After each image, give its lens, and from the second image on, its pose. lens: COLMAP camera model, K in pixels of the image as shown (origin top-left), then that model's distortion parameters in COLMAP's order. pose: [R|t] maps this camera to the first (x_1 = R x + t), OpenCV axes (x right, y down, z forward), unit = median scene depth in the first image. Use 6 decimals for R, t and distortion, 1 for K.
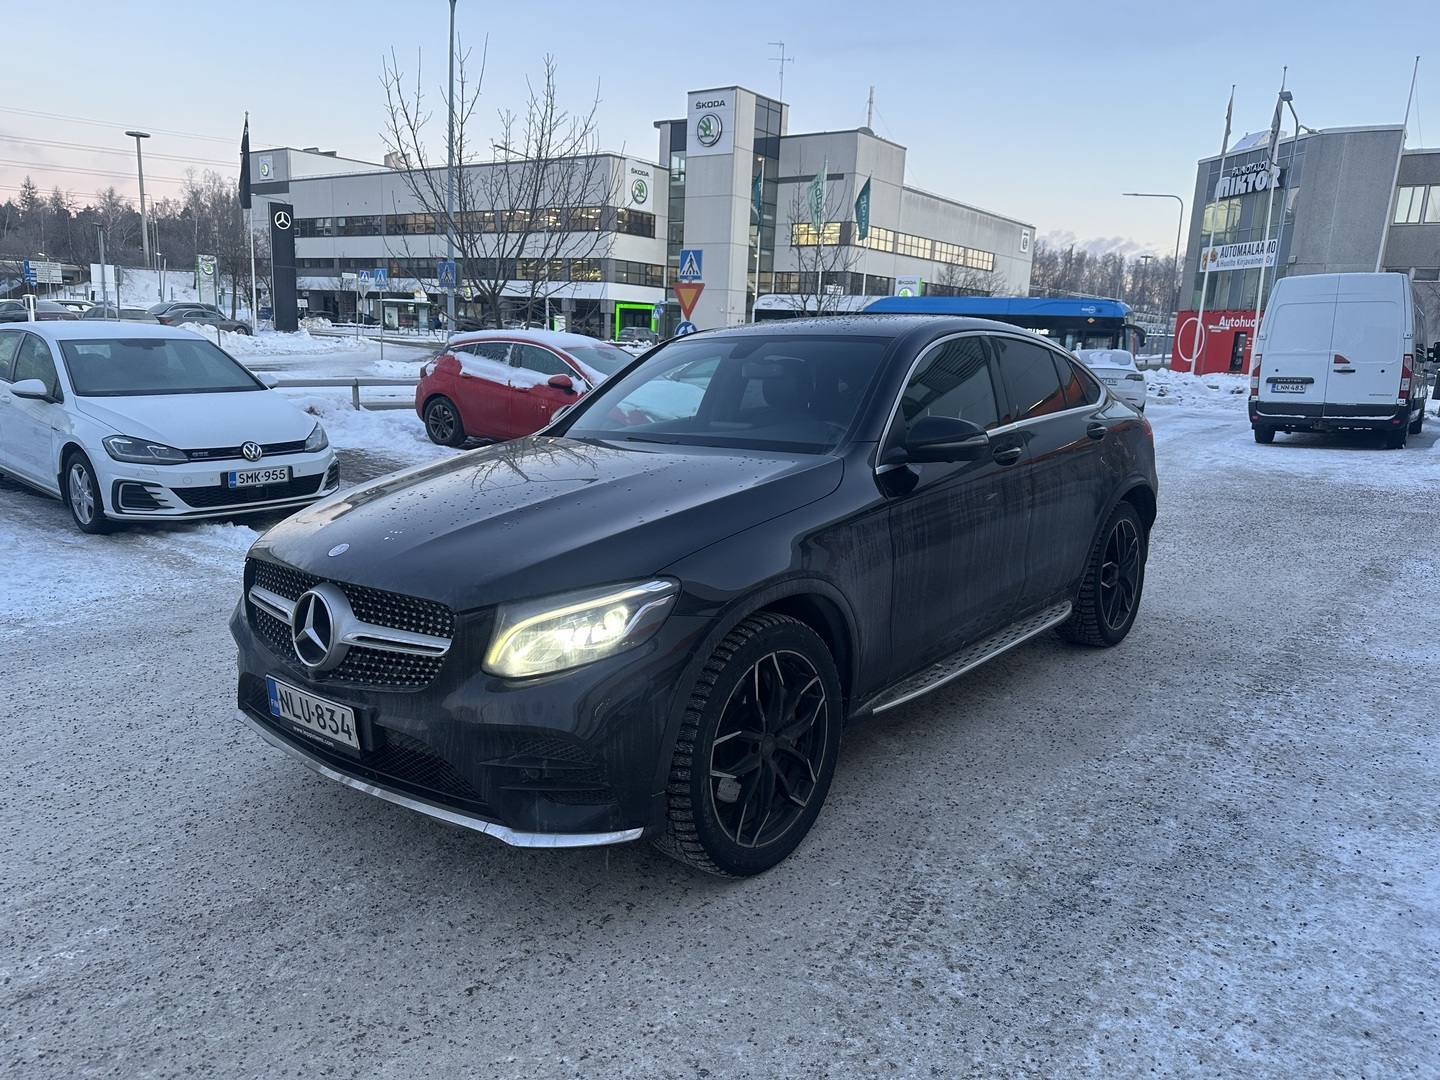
lens RADIAL K [[1030.4, 0, 720.0], [0, 1030.4, 540.0], [0, 0, 1]] dist [-0.003619, -0.004682]
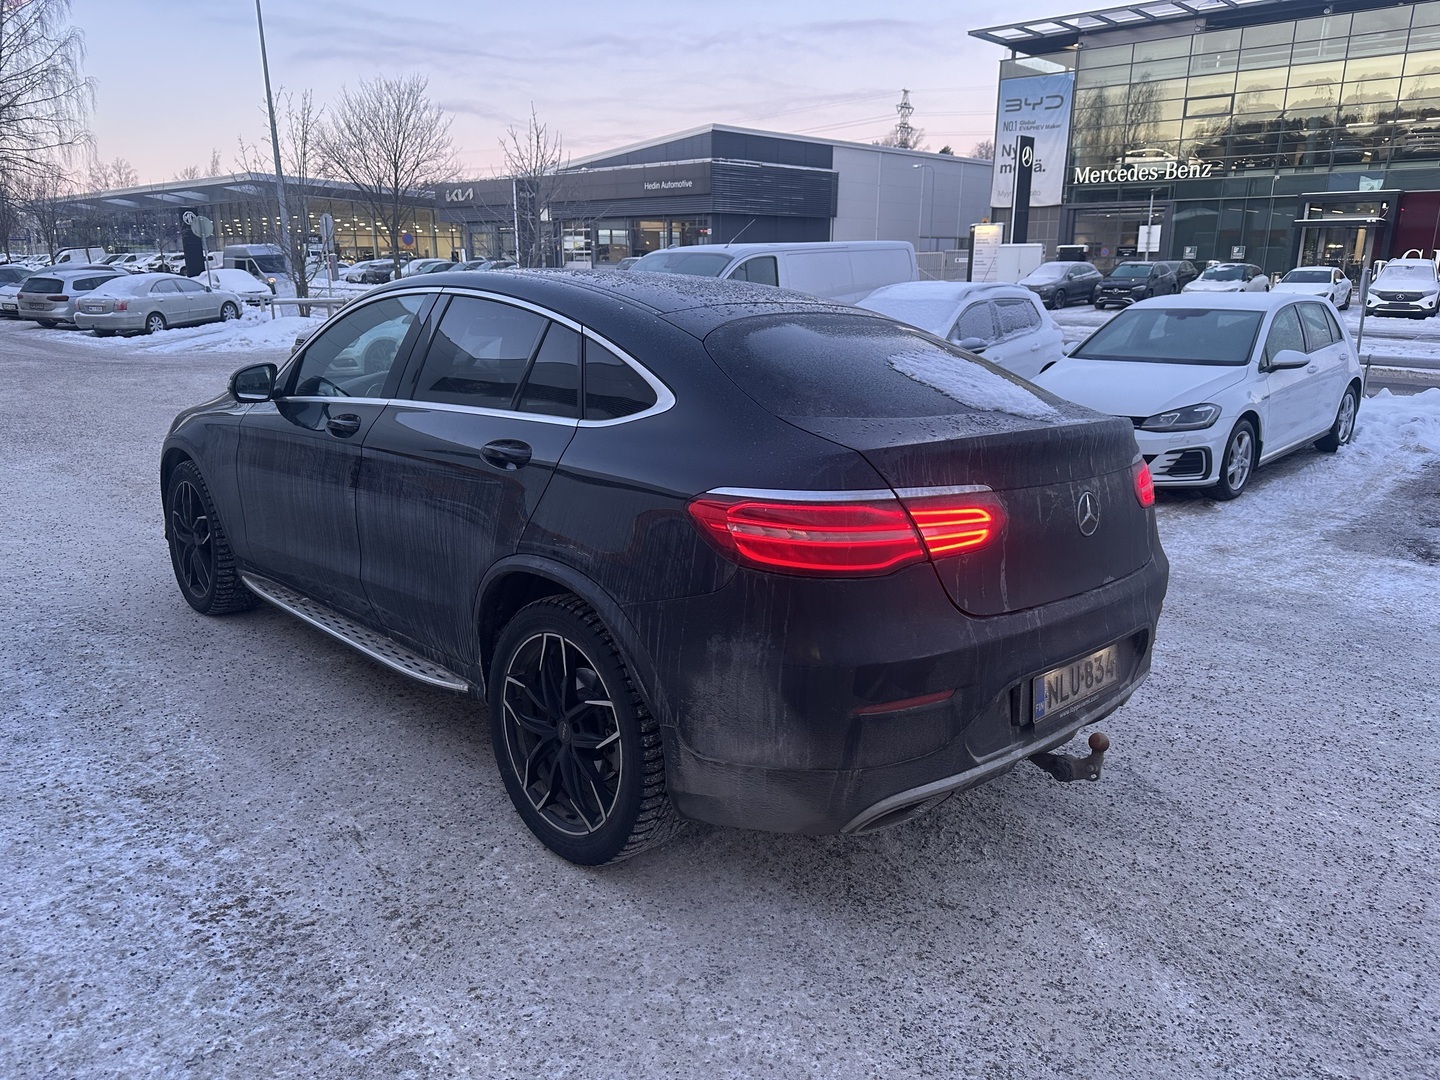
lens RADIAL K [[1030.4, 0, 720.0], [0, 1030.4, 540.0], [0, 0, 1]] dist [-0.003619, -0.004682]
pose [[-0.127617, 0.221197, -0.966843, 1.080575], [-0.199901, 0.949073, 0.243517, -0.263320], [0.971470, 0.224350, -0.076901, 1.349047]]
